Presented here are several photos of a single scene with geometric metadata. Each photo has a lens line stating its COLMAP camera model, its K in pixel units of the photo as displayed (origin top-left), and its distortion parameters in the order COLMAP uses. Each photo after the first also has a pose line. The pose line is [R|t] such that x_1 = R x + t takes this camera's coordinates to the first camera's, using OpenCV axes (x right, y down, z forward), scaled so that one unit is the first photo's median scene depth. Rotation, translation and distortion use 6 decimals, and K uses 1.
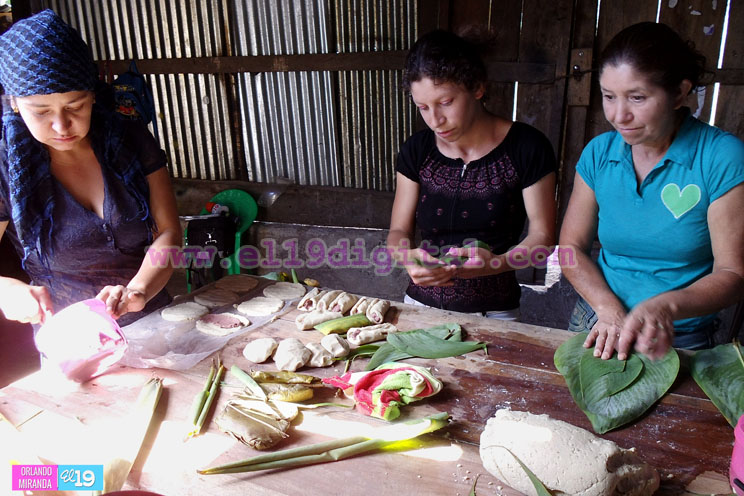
lens RADIAL K [[831.1, 0, 372.0], [0, 831.1, 248.0], [0, 0, 1]] dist [0.007797, 0.012186]
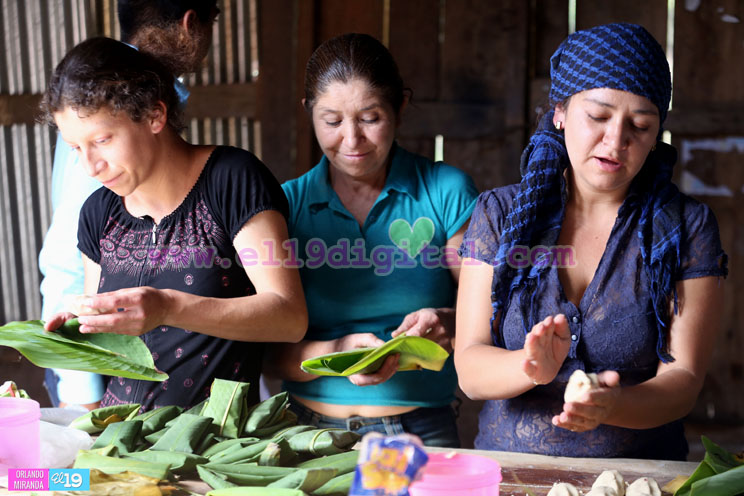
lens RADIAL K [[831.1, 0, 372.0], [0, 831.1, 248.0], [0, 0, 1]] dist [0.007797, 0.012186]
pose [[0.860631, -0.133721, 0.491359, -0.085940], [0.136580, 0.990167, 0.030245, -0.078282], [-0.490572, 0.041080, 0.870432, 0.277886]]
